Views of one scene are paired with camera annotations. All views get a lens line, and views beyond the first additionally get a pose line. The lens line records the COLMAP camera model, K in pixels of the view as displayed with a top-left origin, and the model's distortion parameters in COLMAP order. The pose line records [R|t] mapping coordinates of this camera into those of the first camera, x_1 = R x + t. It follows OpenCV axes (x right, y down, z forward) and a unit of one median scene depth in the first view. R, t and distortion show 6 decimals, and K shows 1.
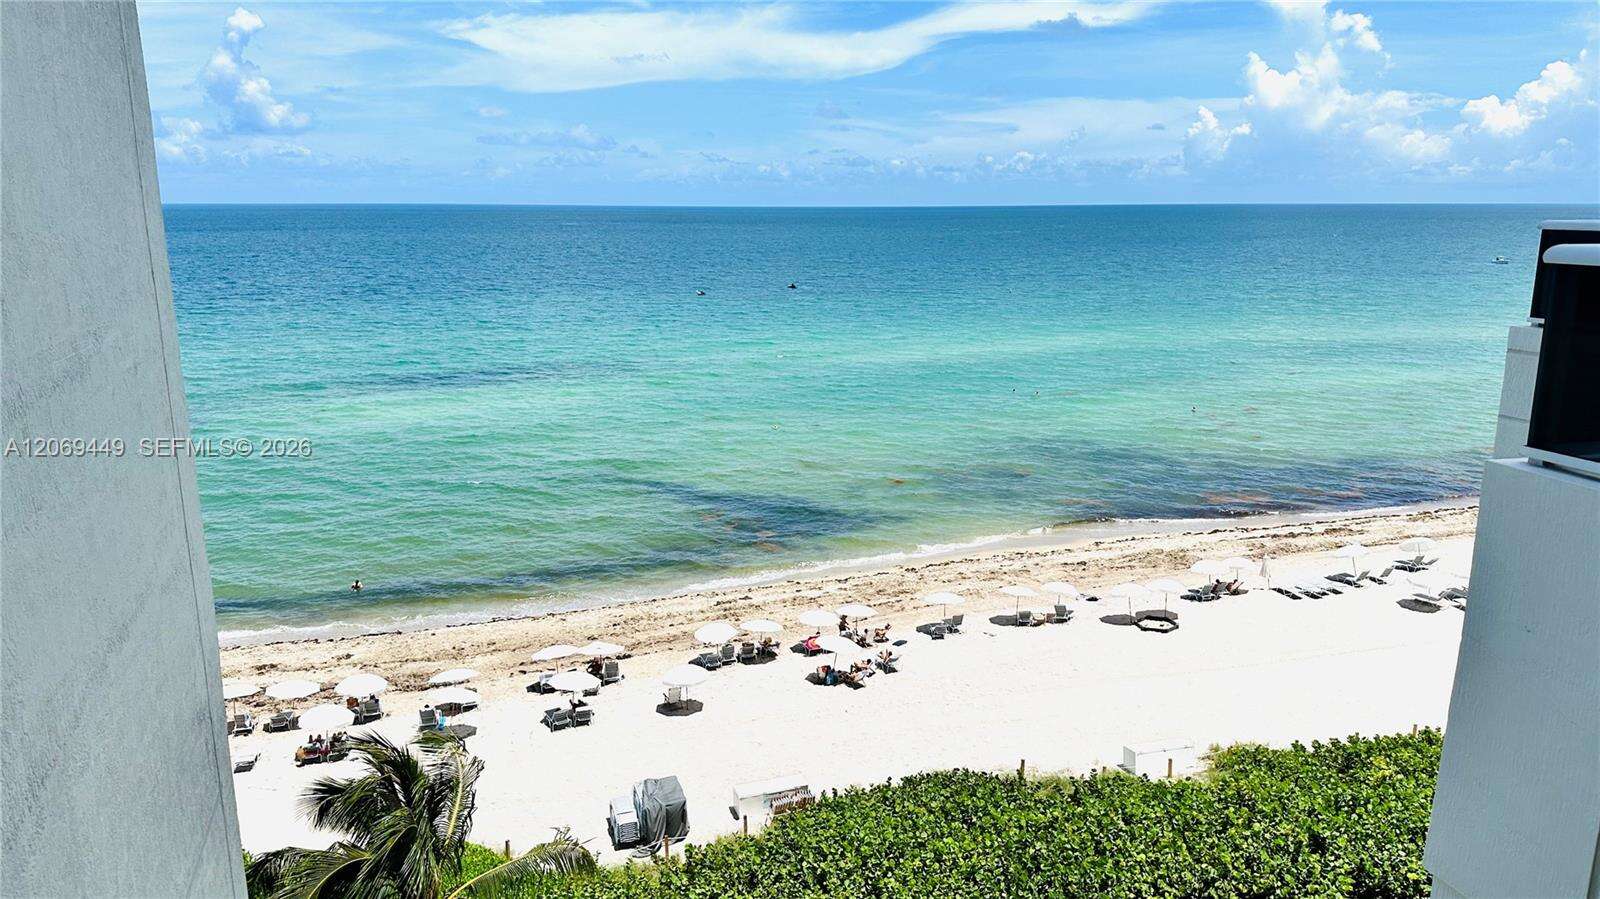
lens RADIAL K [[1113.4, 0, 800.0], [0, 1113.4, 449.5], [0, 0, 1]] dist [0.003496, 0.000431]
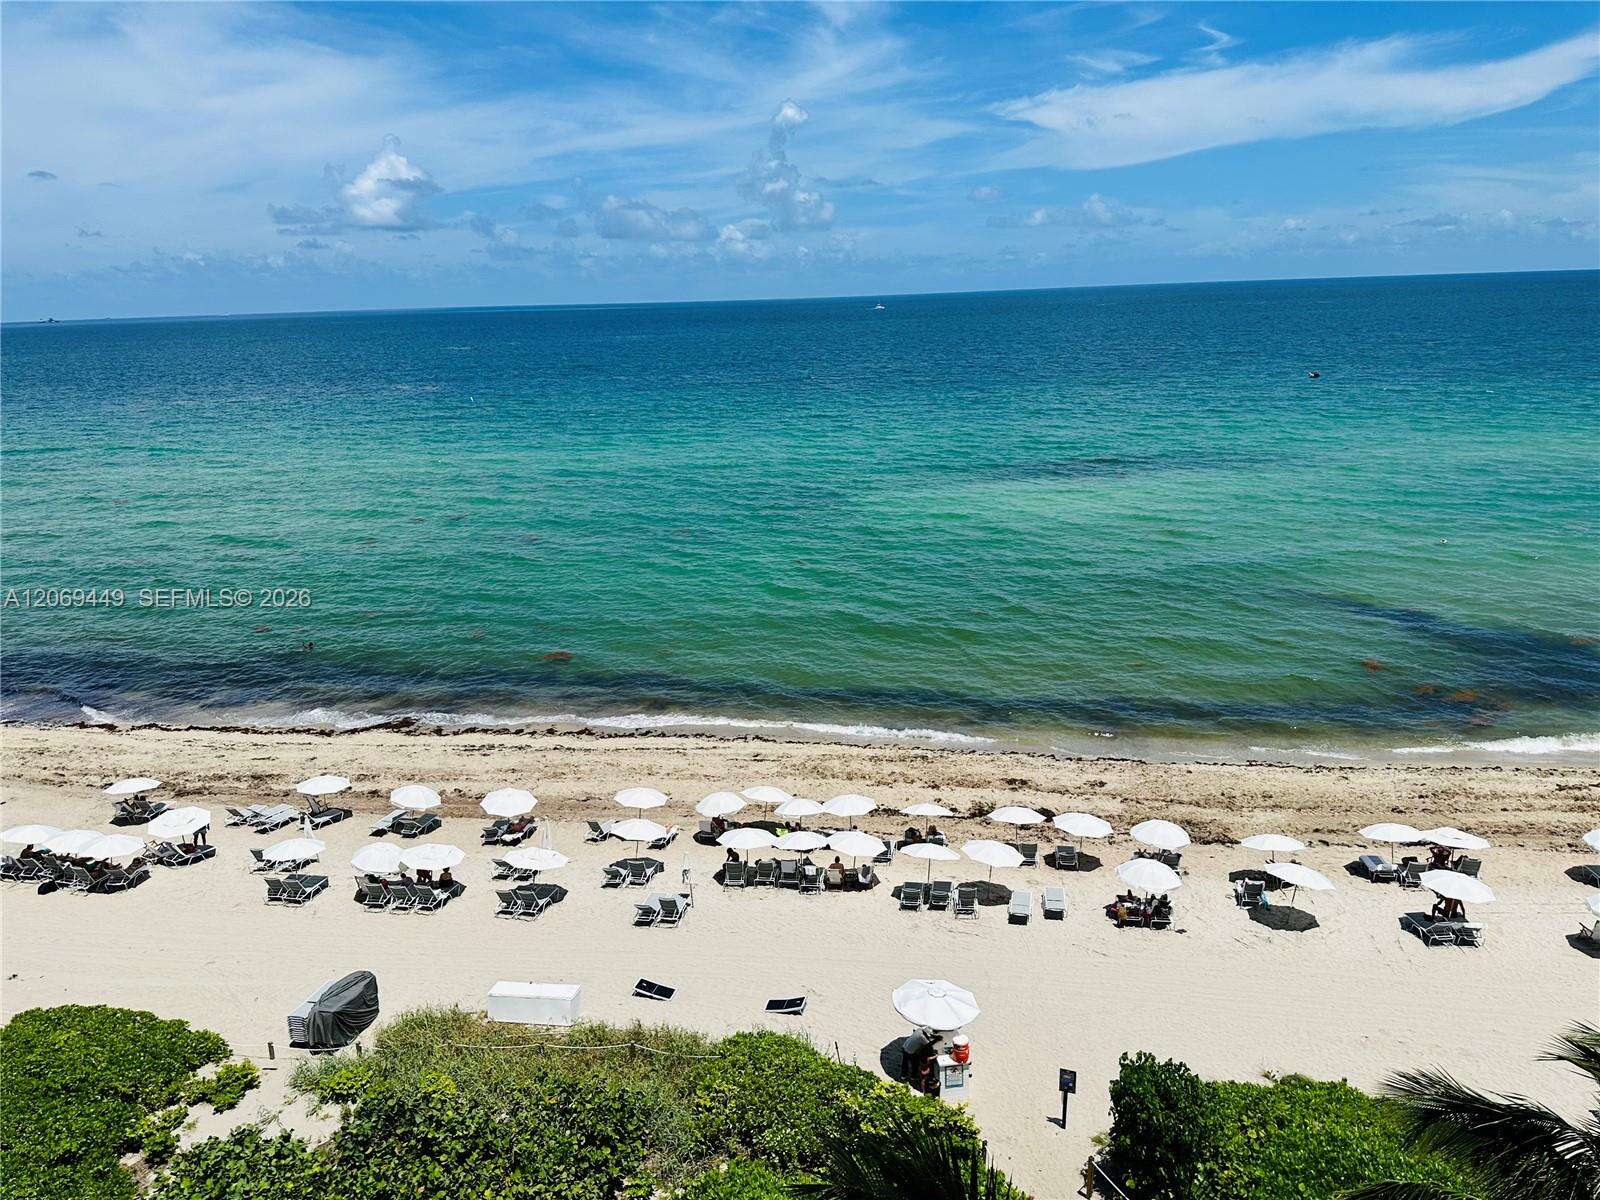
lens RADIAL K [[1113.4, 0, 800.0], [0, 1113.4, 600.0], [0, 0, 1]] dist [-0.001871, -0.001640]
pose [[0.890441, 0.092110, -0.445679, -0.210358], [-0.065324, 0.995032, 0.075133, -0.014376], [0.450385, -0.037788, 0.892034, 0.078419]]
